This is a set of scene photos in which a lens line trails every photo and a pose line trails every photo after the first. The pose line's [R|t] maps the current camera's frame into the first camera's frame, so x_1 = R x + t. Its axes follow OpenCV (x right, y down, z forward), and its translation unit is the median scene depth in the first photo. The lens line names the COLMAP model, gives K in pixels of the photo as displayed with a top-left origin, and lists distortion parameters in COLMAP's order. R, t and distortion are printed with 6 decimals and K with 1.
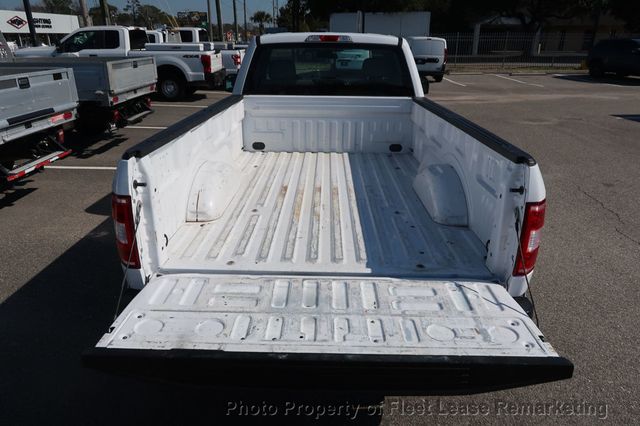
lens RADIAL K [[446.4, 0, 320.0], [0, 446.4, 213.0], [0, 0, 1]] dist [-0.036443, 0.025053]
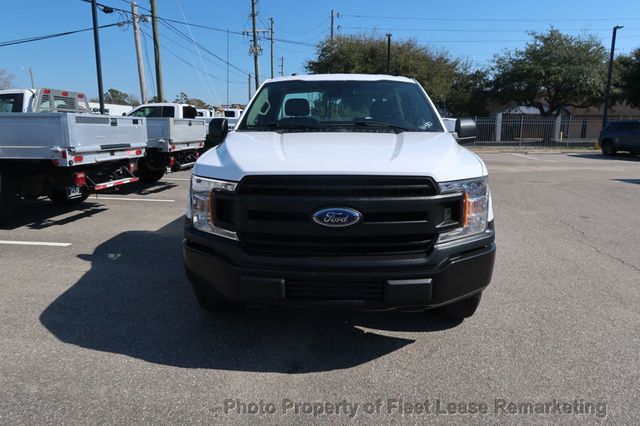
lens RADIAL K [[446.4, 0, 320.0], [0, 446.4, 213.0], [0, 0, 1]] dist [-0.036443, 0.025053]
pose [[0.997416, 0.019268, -0.069214, 0.034200], [-0.032047, 0.981535, -0.188579, 0.131186], [0.064302, 0.190310, 0.979616, -0.142882]]
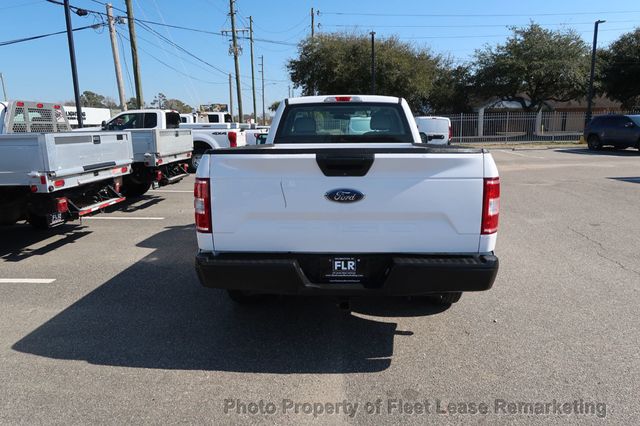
lens RADIAL K [[446.4, 0, 320.0], [0, 446.4, 213.0], [0, 0, 1]] dist [-0.036443, 0.025053]
pose [[0.999428, -0.011578, -0.031786, -0.004816], [0.005572, 0.983117, -0.182891, 0.085283], [0.033367, 0.182609, 0.982619, -0.100136]]
